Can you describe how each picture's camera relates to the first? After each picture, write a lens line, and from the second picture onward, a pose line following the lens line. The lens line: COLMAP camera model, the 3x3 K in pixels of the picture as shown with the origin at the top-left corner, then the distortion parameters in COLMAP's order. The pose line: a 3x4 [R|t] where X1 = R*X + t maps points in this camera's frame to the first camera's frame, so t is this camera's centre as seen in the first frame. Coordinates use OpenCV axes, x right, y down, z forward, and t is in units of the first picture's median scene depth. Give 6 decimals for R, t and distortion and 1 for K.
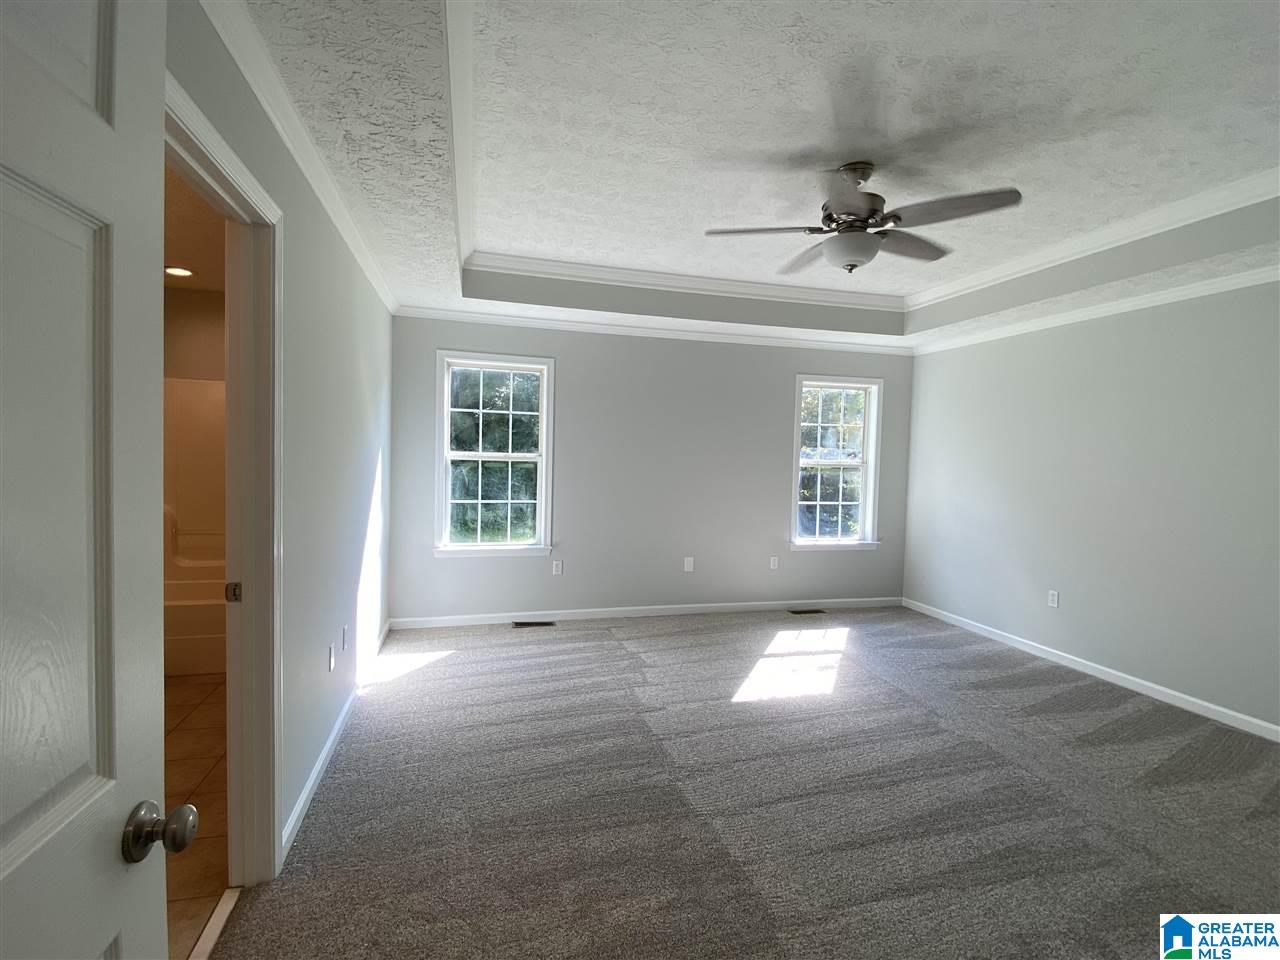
lens RADIAL K [[620.3, 0, 640.0], [0, 620.3, 480.0], [0, 0, 1]] dist [0.082828, -0.074326]
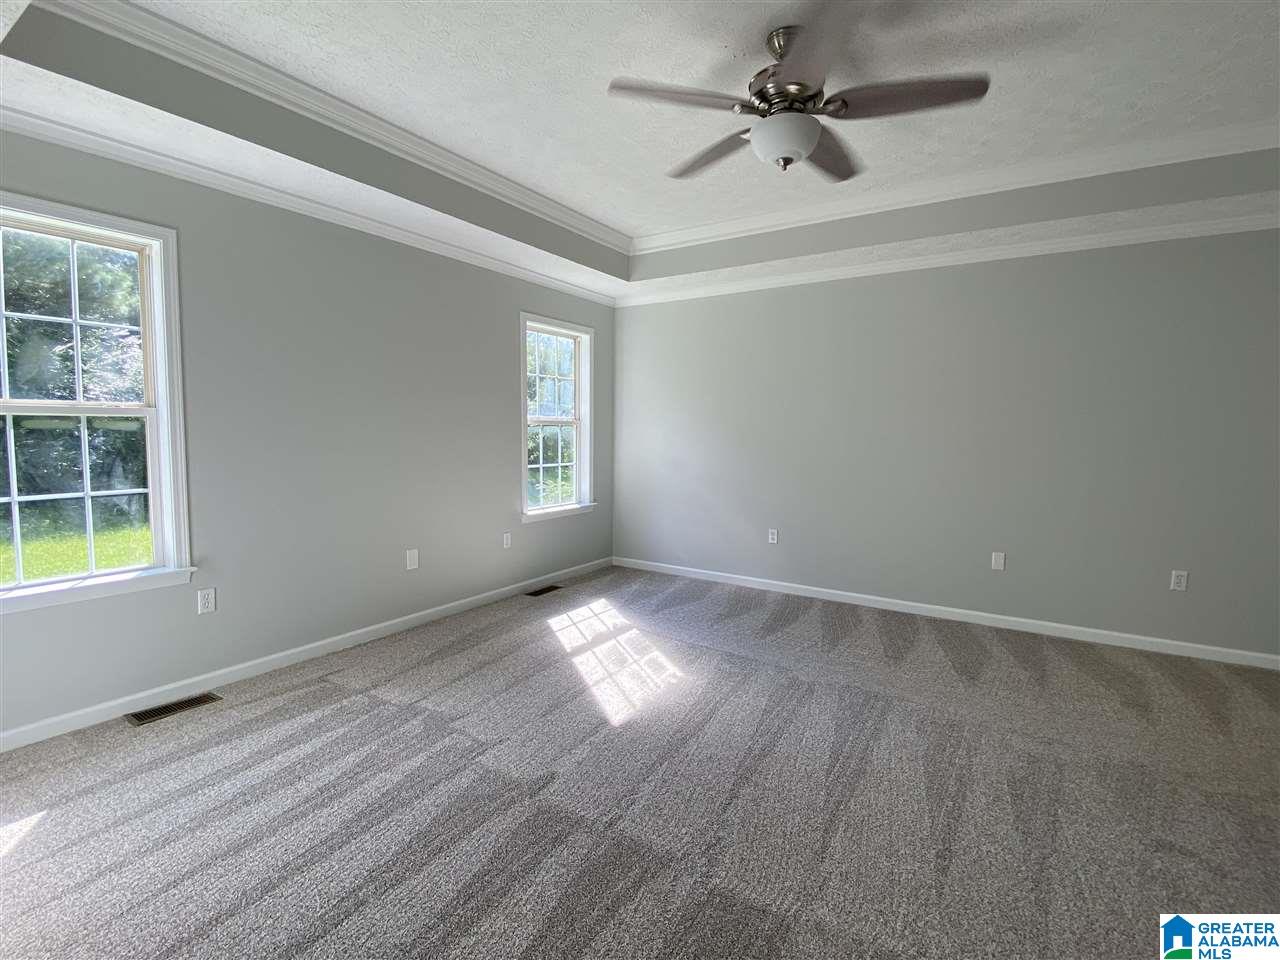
lens RADIAL K [[620.3, 0, 640.0], [0, 620.3, 480.0], [0, 0, 1]] dist [0.082828, -0.074326]
pose [[0.743269, -0.072650, 0.665036, -0.236234], [0.037202, 0.997036, 0.067340, 0.004354], [-0.667958, -0.025311, 0.743769, 0.320931]]
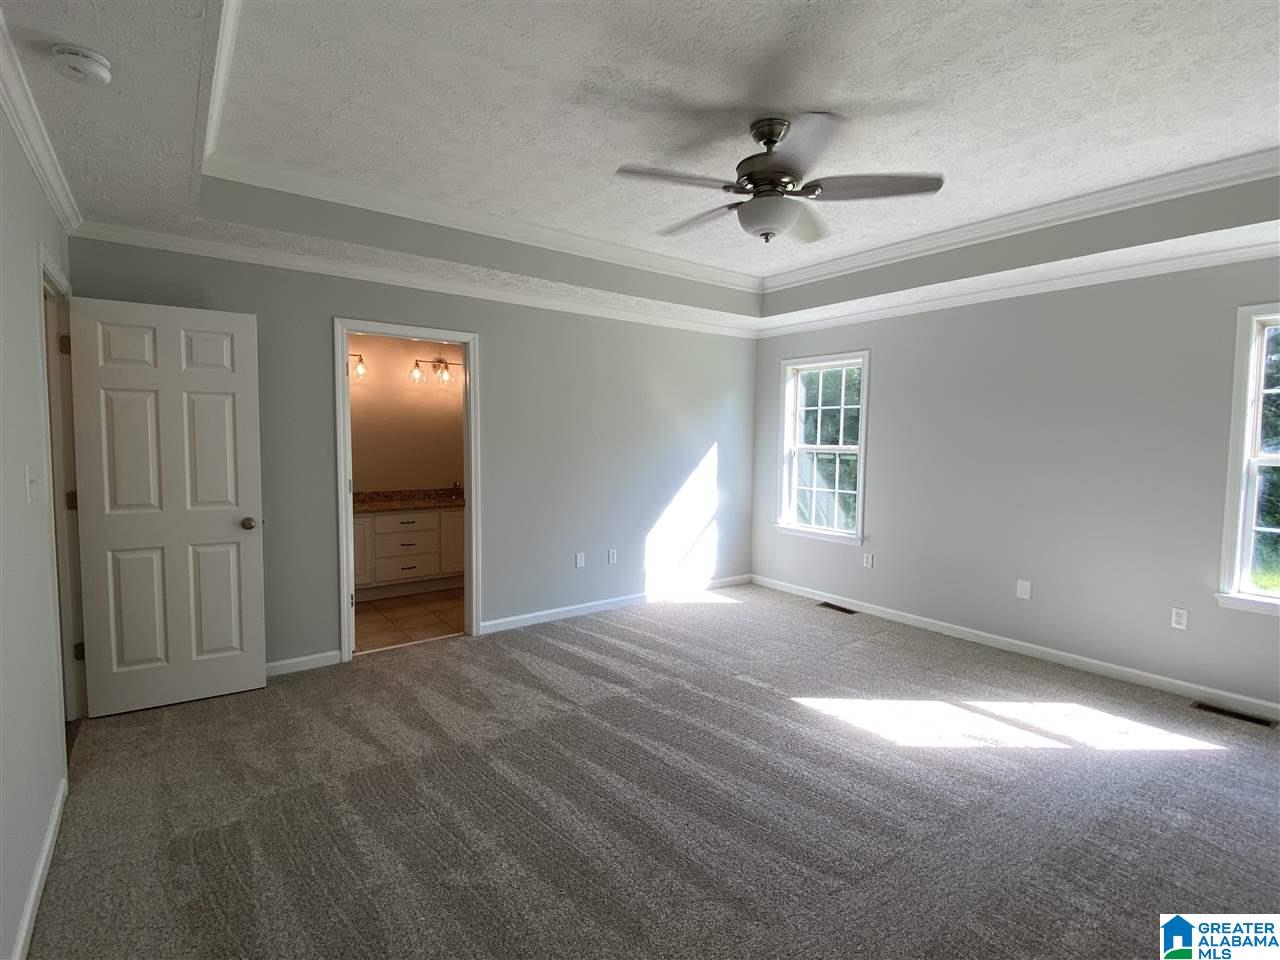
lens RADIAL K [[620.3, 0, 640.0], [0, 620.3, 480.0], [0, 0, 1]] dist [0.082828, -0.074326]
pose [[0.371374, 0.043675, -0.927456, 0.713466], [-0.043786, 0.998606, 0.029493, -0.000845], [0.927450, 0.029657, 0.372769, 0.311502]]
